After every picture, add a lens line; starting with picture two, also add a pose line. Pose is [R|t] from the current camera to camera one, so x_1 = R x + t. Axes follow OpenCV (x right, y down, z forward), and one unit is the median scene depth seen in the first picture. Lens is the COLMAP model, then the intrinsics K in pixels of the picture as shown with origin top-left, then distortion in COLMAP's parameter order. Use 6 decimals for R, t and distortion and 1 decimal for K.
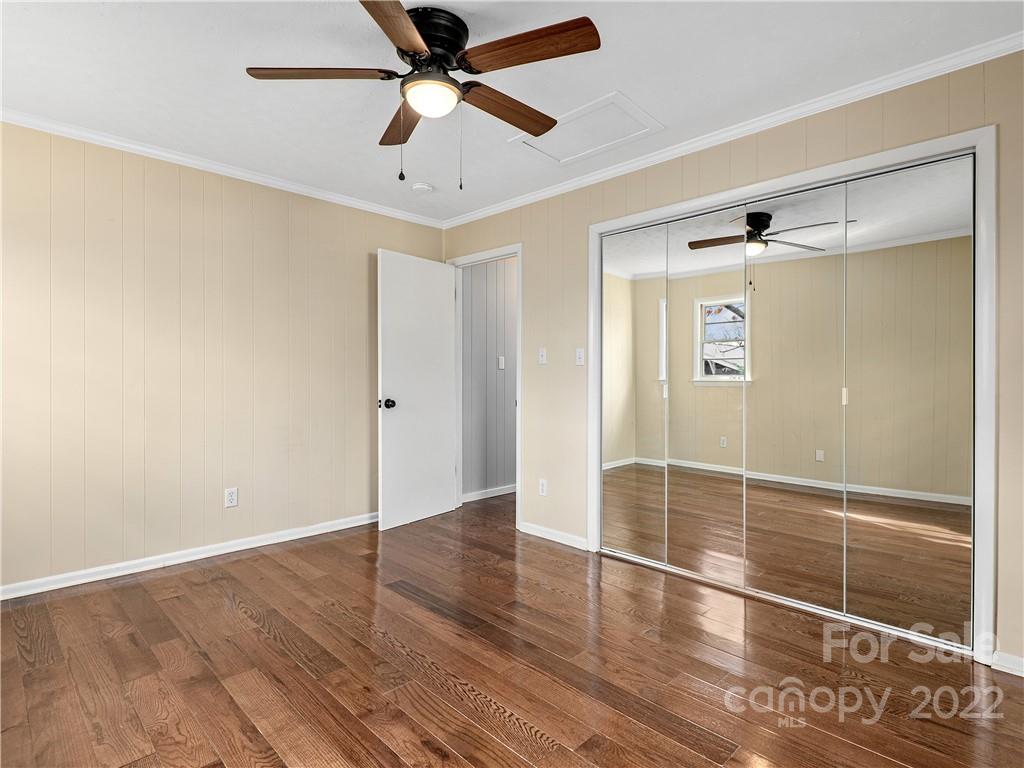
lens RADIAL K [[532.3, 0, 507.2], [0, 532.3, 378.7], [0, 0, 1]] dist [0.032529, -0.027127]
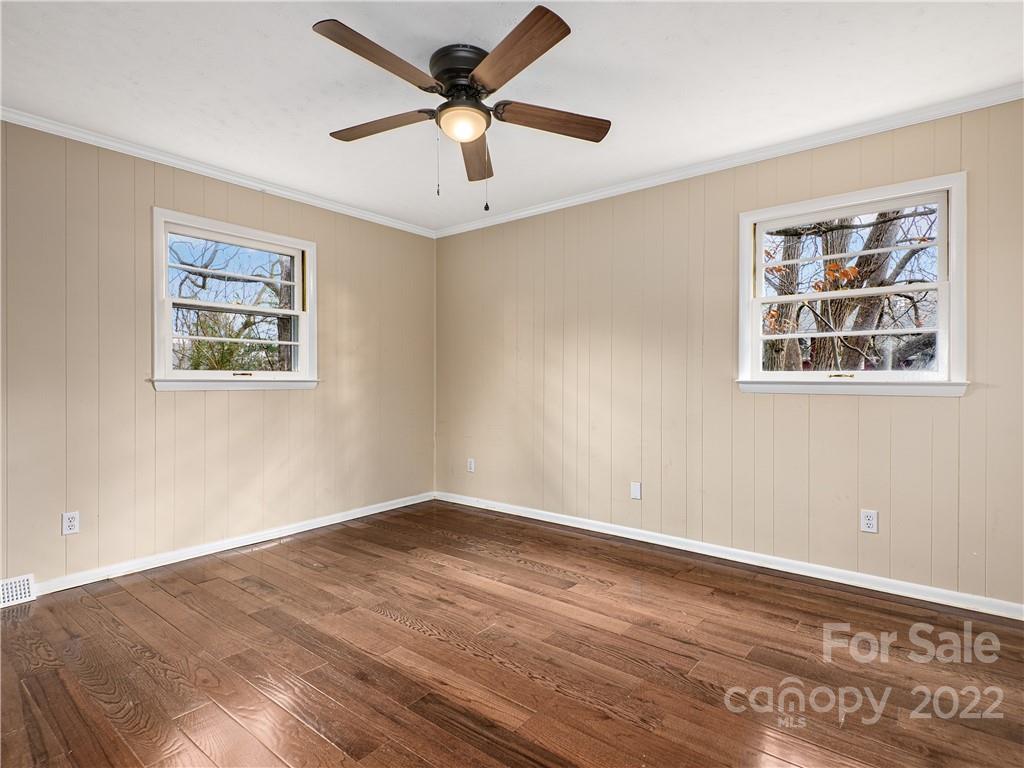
lens RADIAL K [[532.3, 0, 507.2], [0, 532.3, 378.7], [0, 0, 1]] dist [0.032529, -0.027127]
pose [[-0.993183, -0.001668, -0.116554, -0.100484], [-0.002309, 0.999983, 0.005363, -0.005146], [0.116543, 0.005595, -0.993170, 2.074701]]
